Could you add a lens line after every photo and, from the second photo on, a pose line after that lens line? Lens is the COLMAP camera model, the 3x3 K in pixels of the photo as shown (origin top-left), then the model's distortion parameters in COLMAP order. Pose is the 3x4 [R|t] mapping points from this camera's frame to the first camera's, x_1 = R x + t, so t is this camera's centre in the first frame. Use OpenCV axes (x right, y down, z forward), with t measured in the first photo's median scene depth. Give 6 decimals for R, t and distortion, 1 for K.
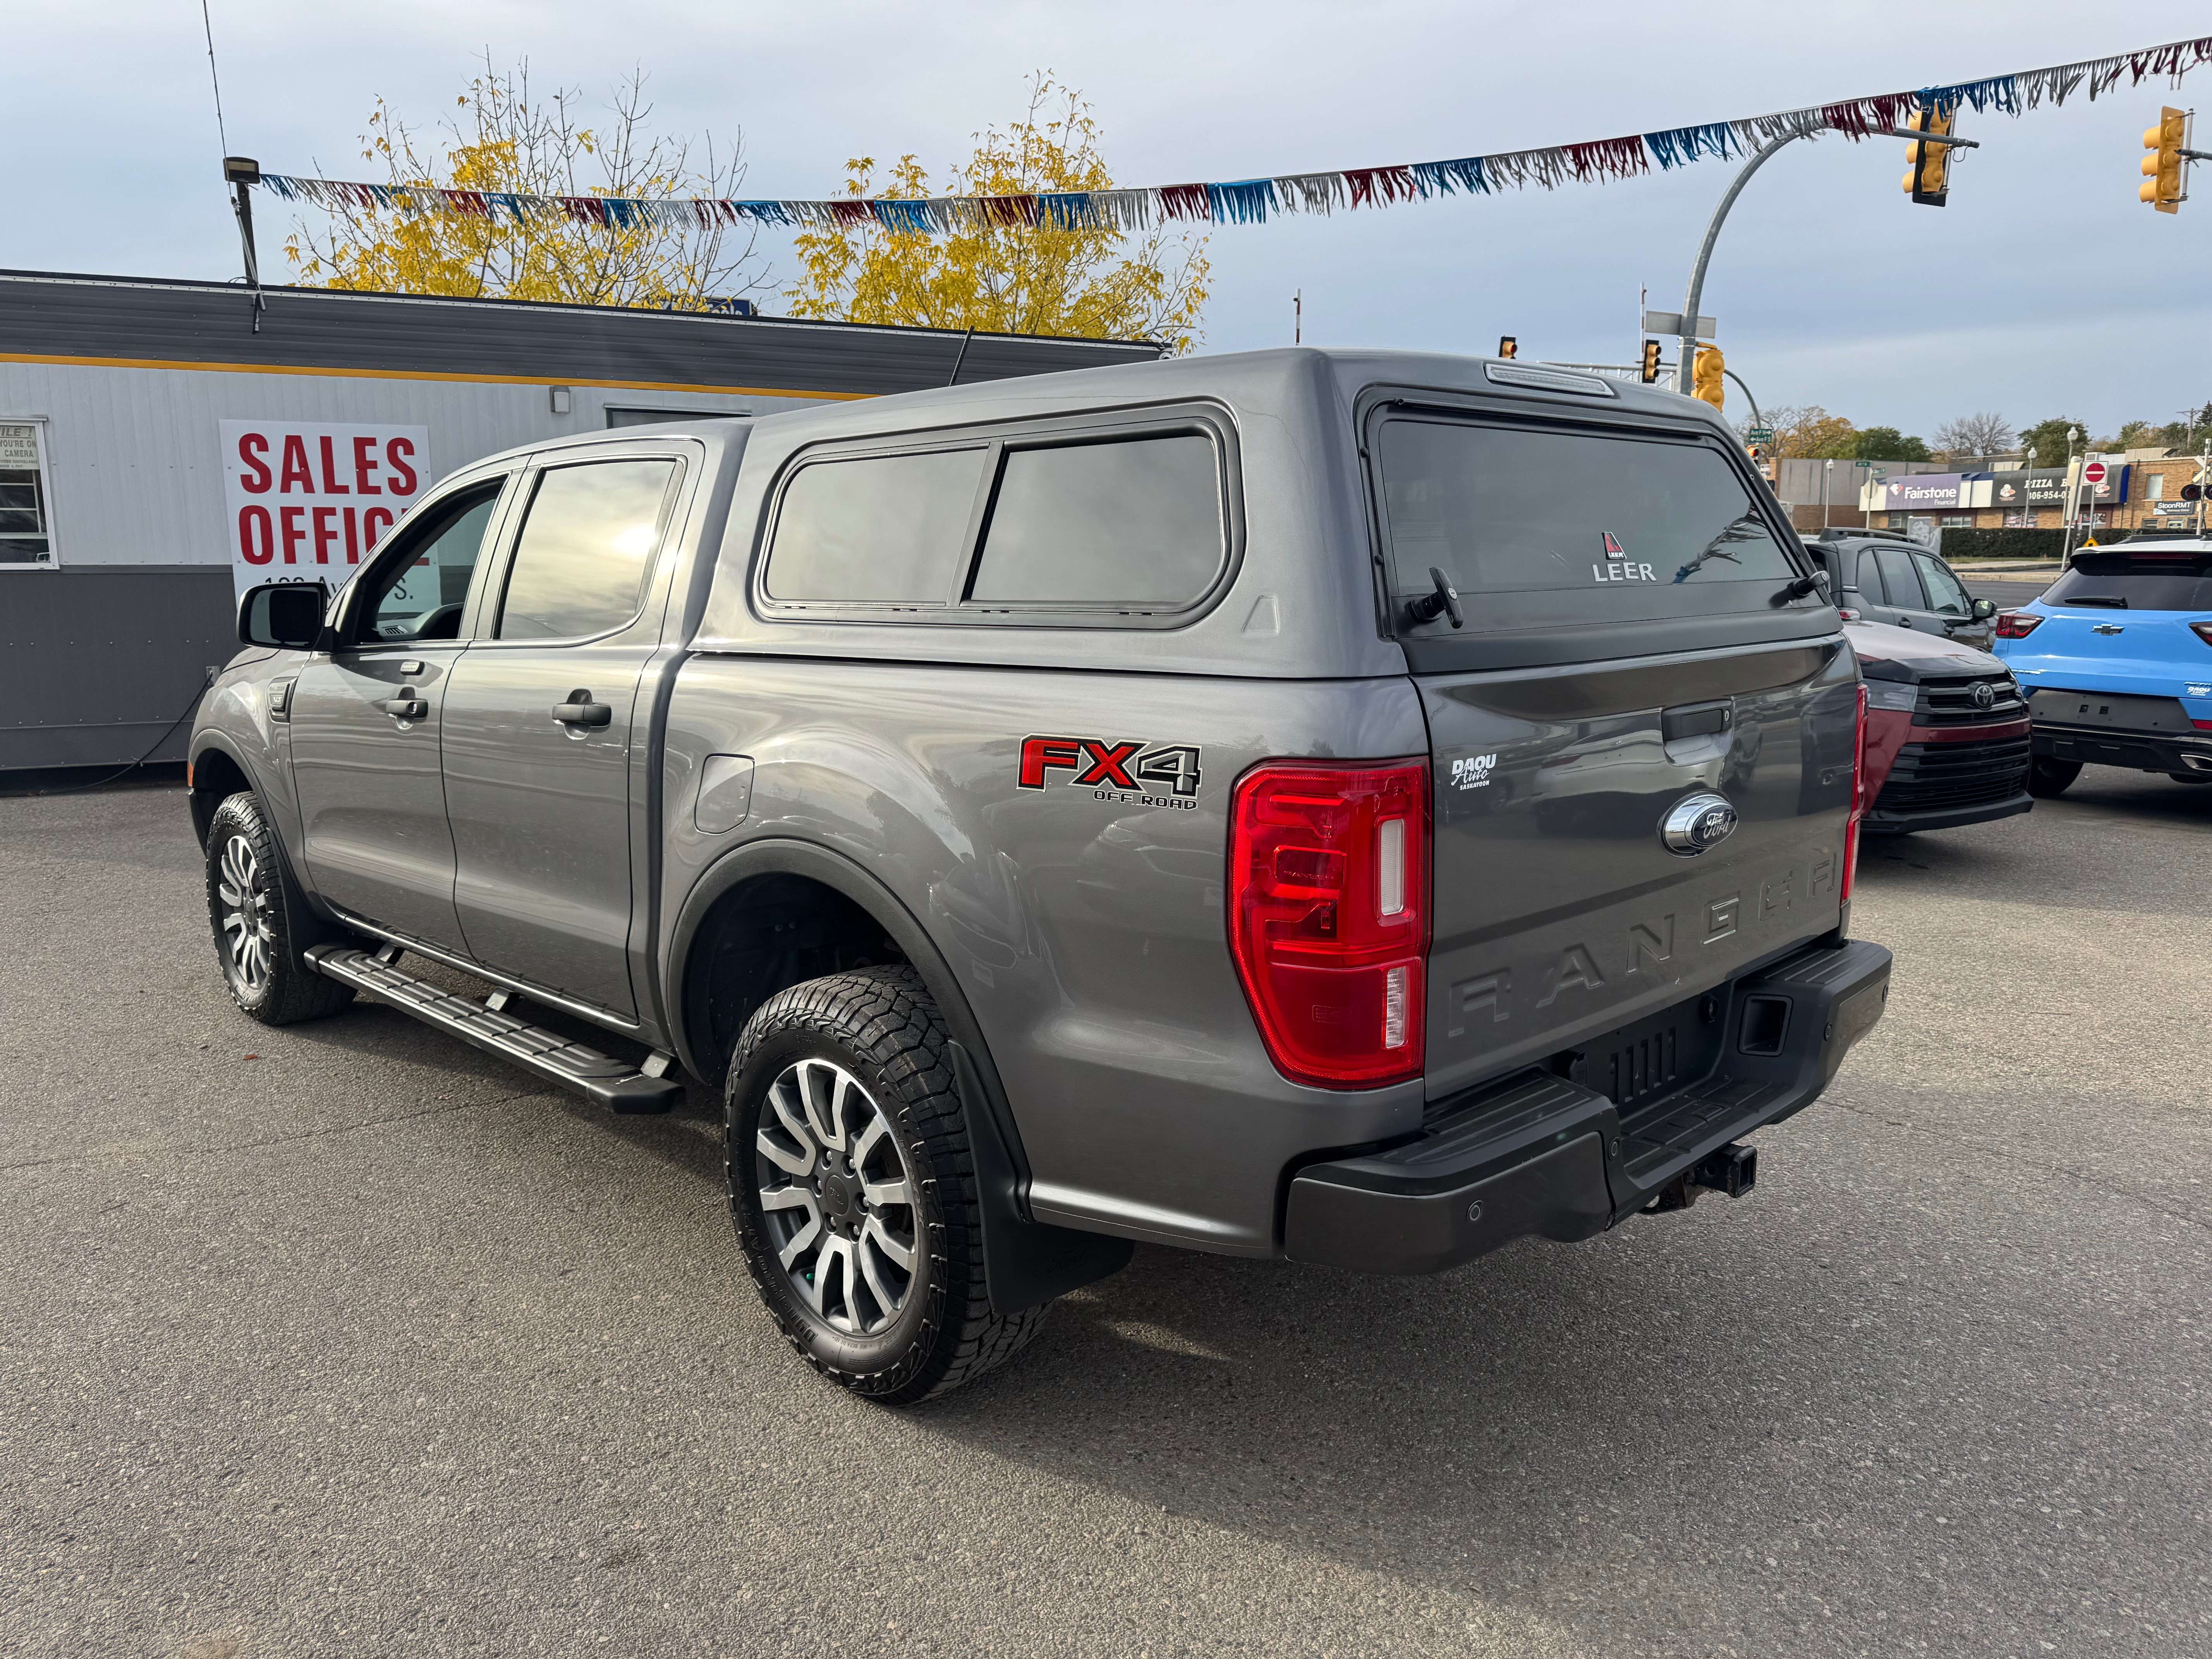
lens RADIAL K [[1684.6, 0, 1106.0], [0, 1684.6, 829.5], [0, 0, 1]] dist [0.009065, 0.005437]
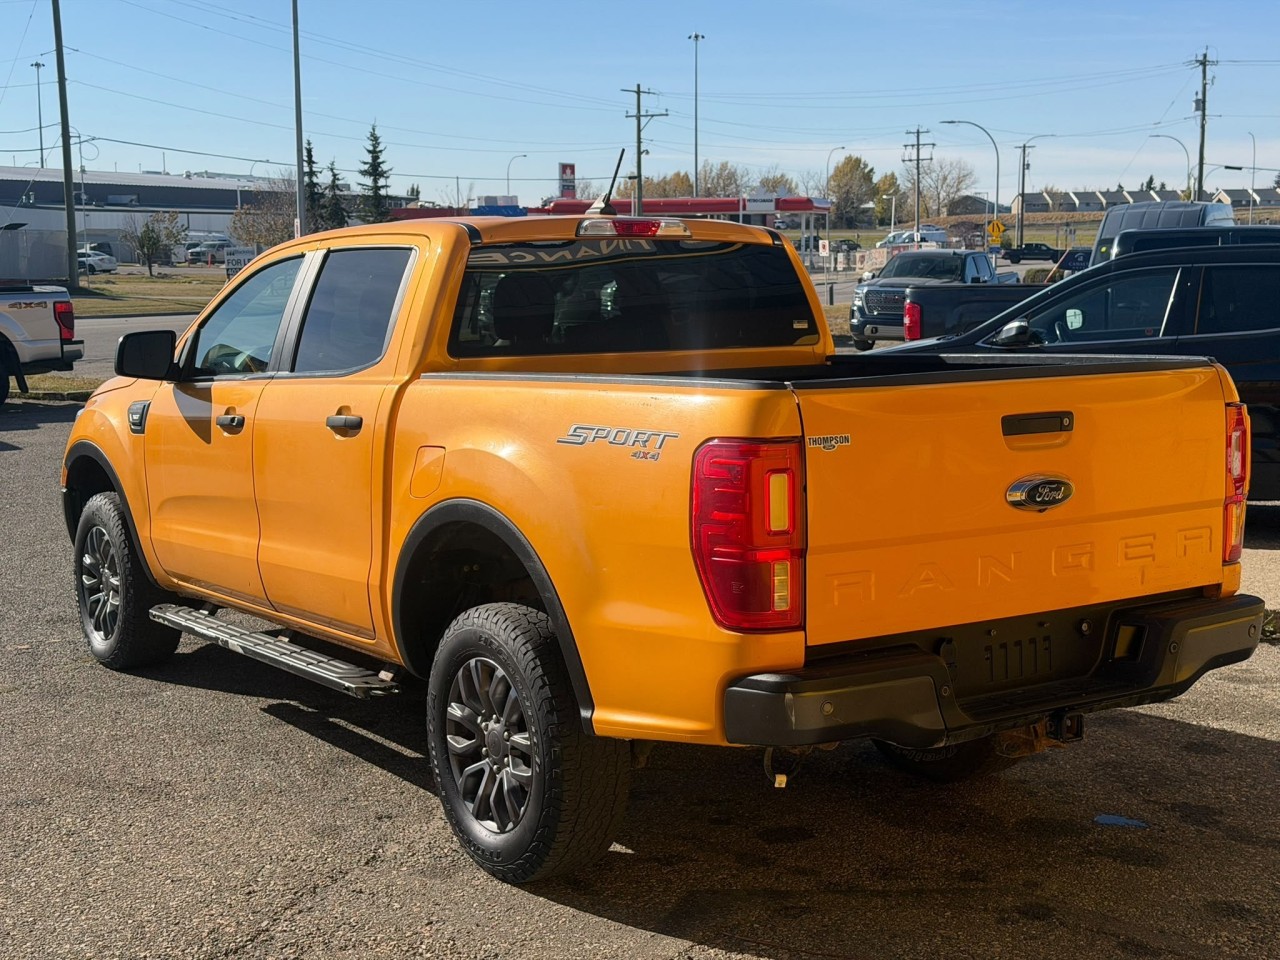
lens RADIAL K [[1518.9, 0, 640.0], [0, 1518.9, 480.0], [0, 0, 1]] dist [0.241226, -0.014552]
pose [[0.990563, 0.013714, -0.136368, 0.144917], [-0.020546, 0.998596, -0.048821, 0.047936], [0.135507, 0.051162, 0.989455, -0.319063]]
